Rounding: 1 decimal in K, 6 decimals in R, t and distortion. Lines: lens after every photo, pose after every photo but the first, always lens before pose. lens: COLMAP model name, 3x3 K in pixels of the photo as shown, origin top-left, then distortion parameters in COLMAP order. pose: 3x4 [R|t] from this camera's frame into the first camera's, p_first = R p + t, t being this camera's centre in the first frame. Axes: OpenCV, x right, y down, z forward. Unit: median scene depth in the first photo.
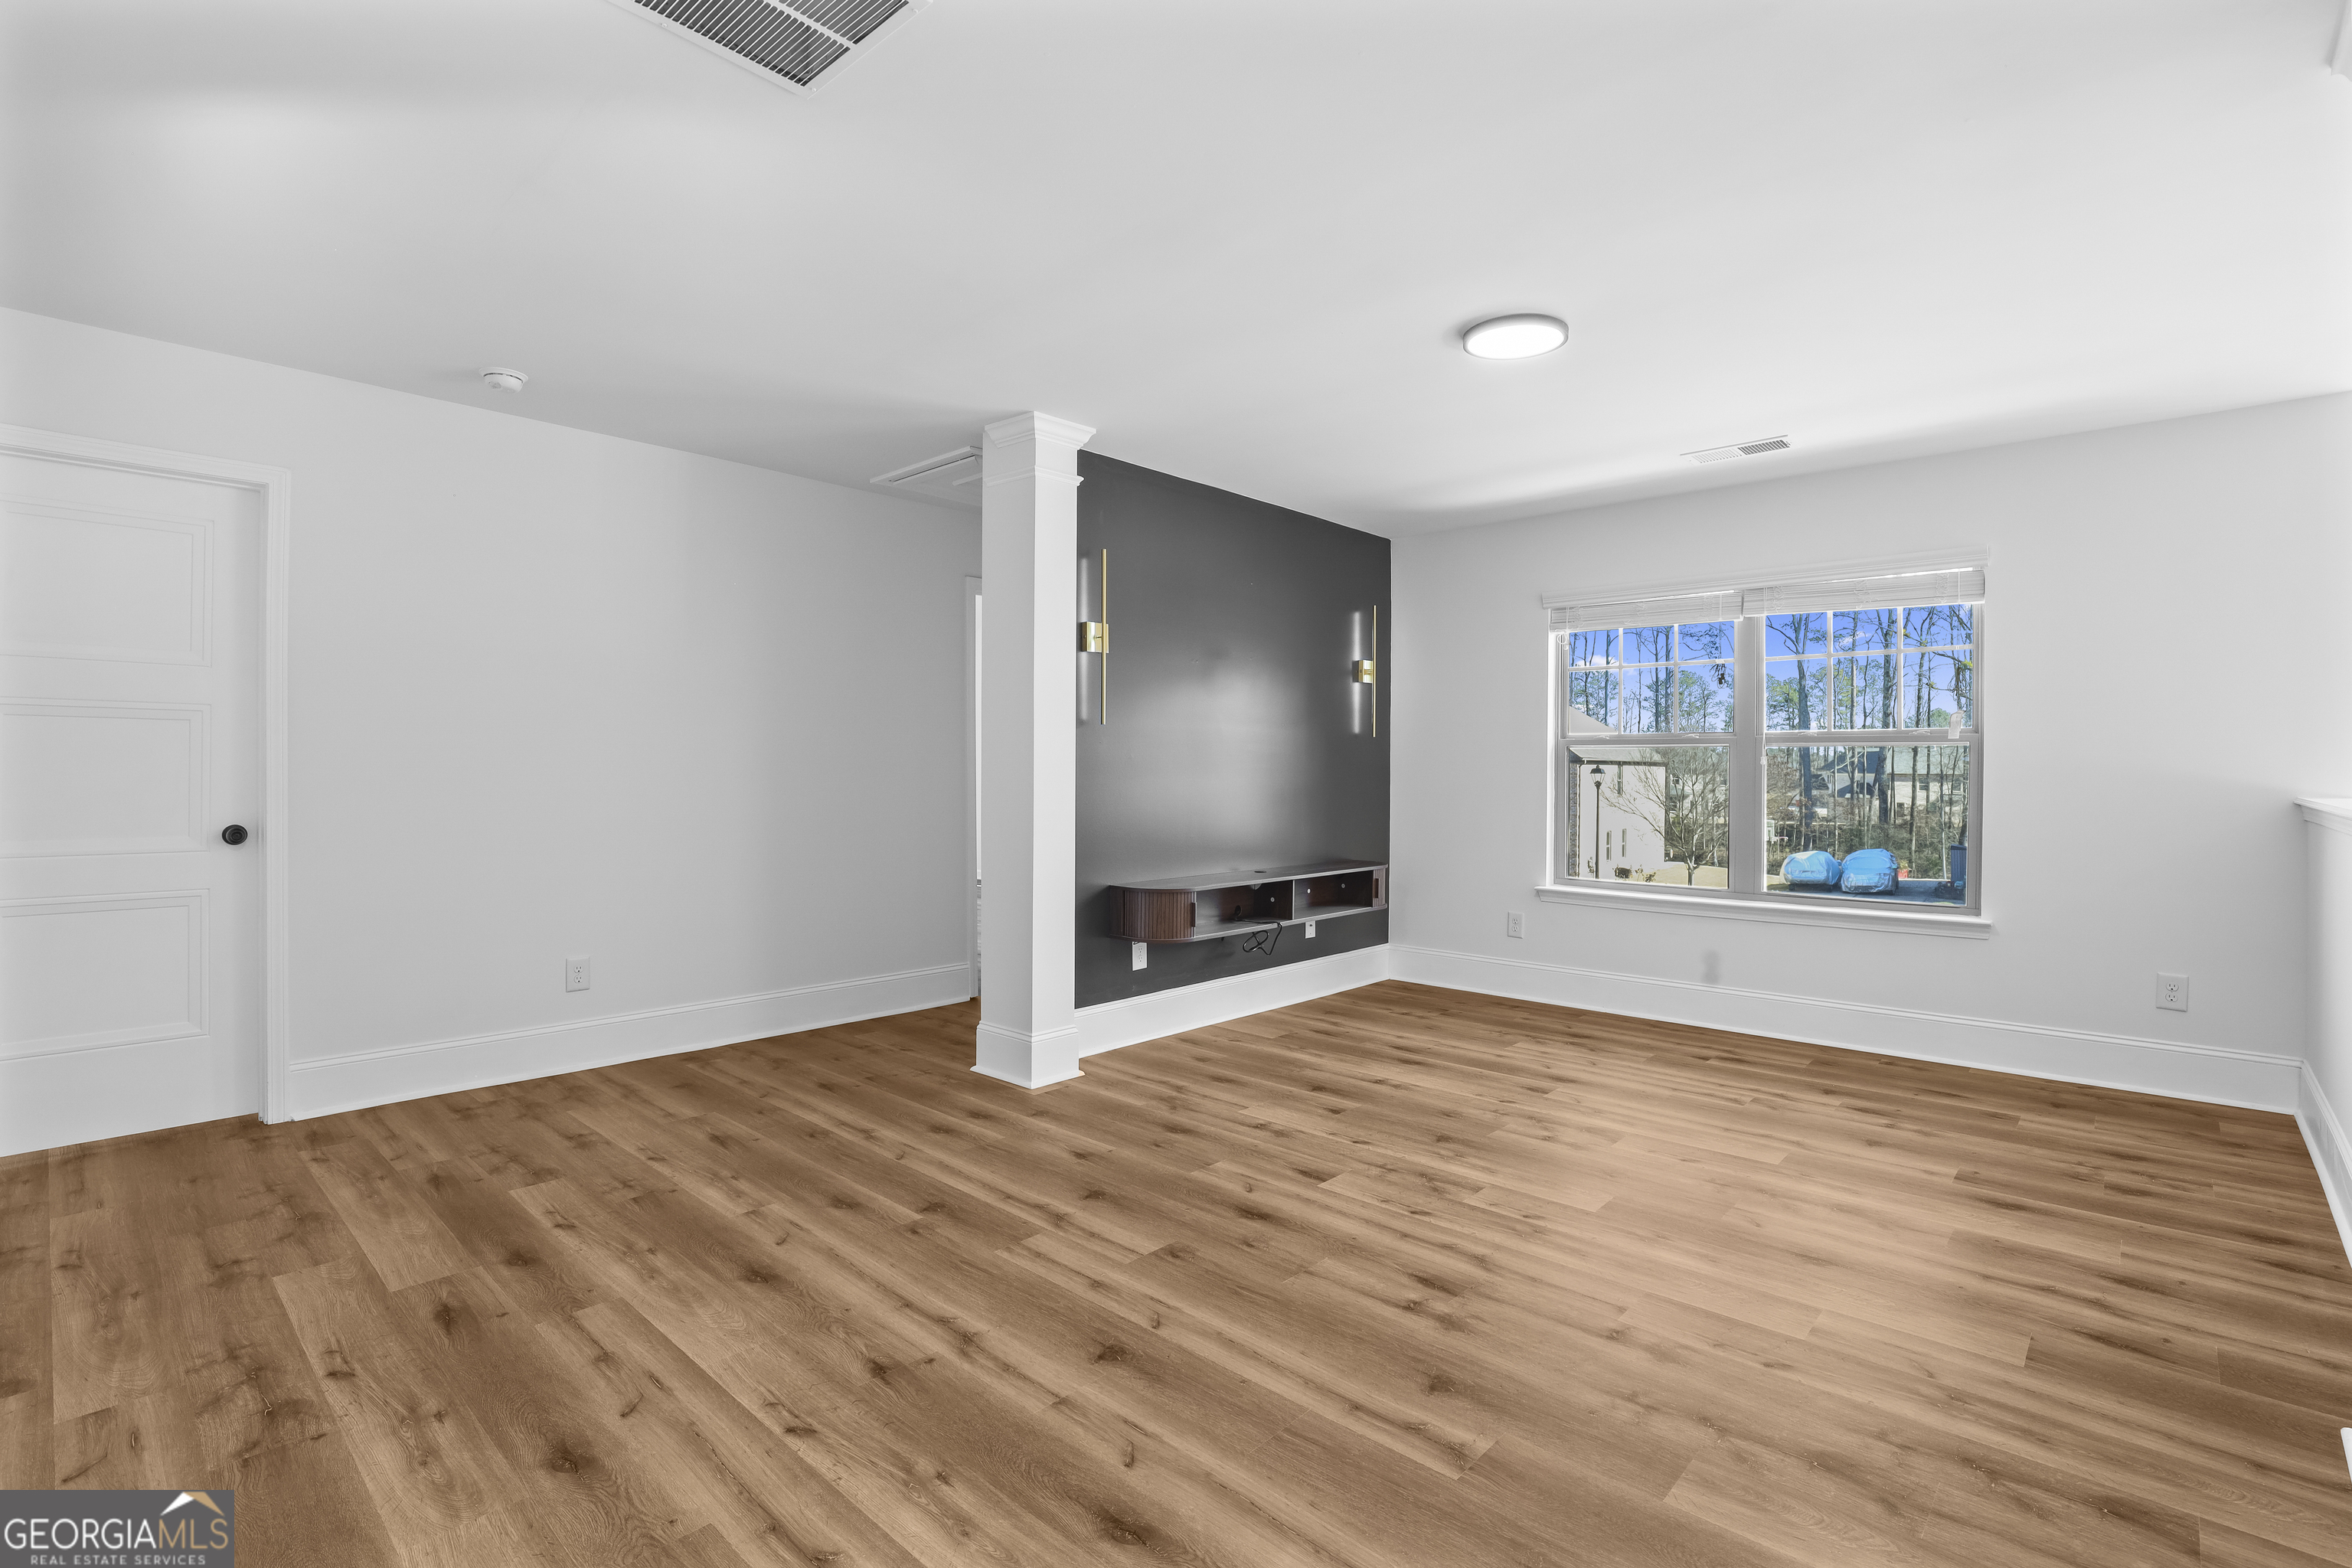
lens RADIAL K [[1086.9, 0, 1167.5], [0, 1086.9, 751.9], [0, 0, 1]] dist [-0.035858, 0.006651]
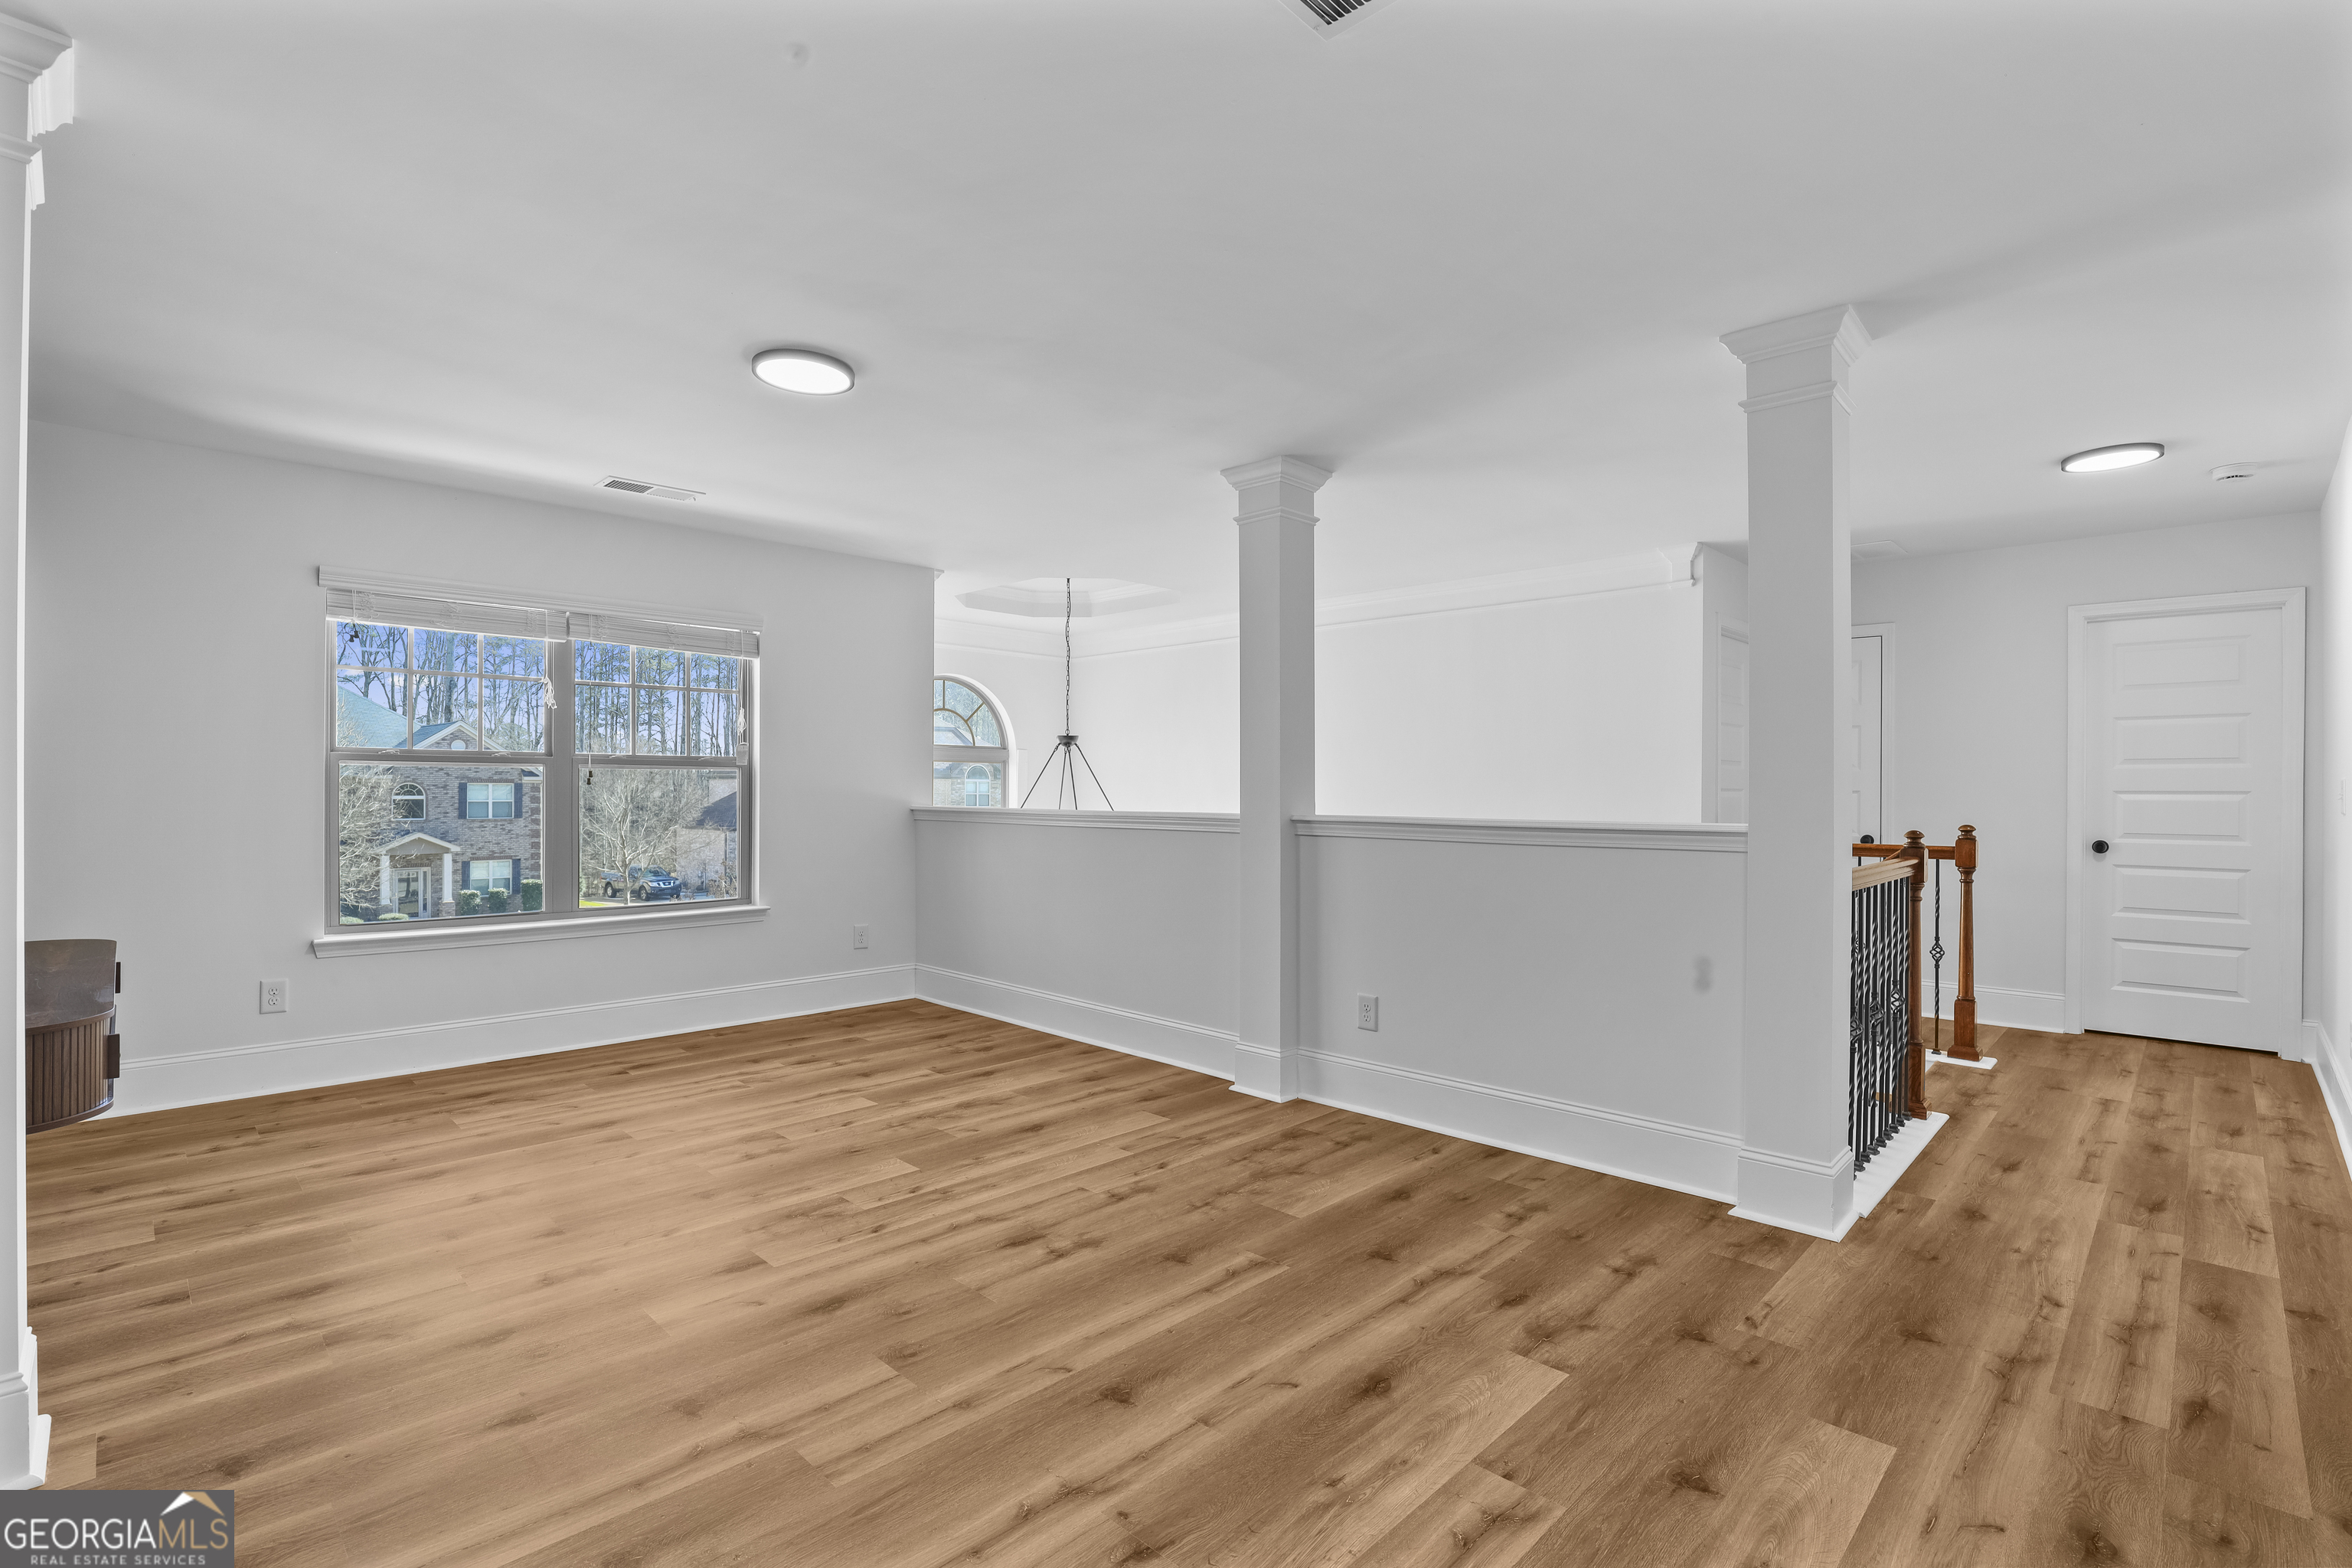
lens RADIAL K [[1086.9, 0, 1143.8], [0, 1086.9, 818.5], [0, 0, 1]] dist [-0.035858, 0.006651]
pose [[0.041991, -0.031791, 0.998612, -0.846058], [-0.017657, 0.999314, 0.032556, 0.000112], [-0.998962, -0.019000, 0.041401, 0.786091]]
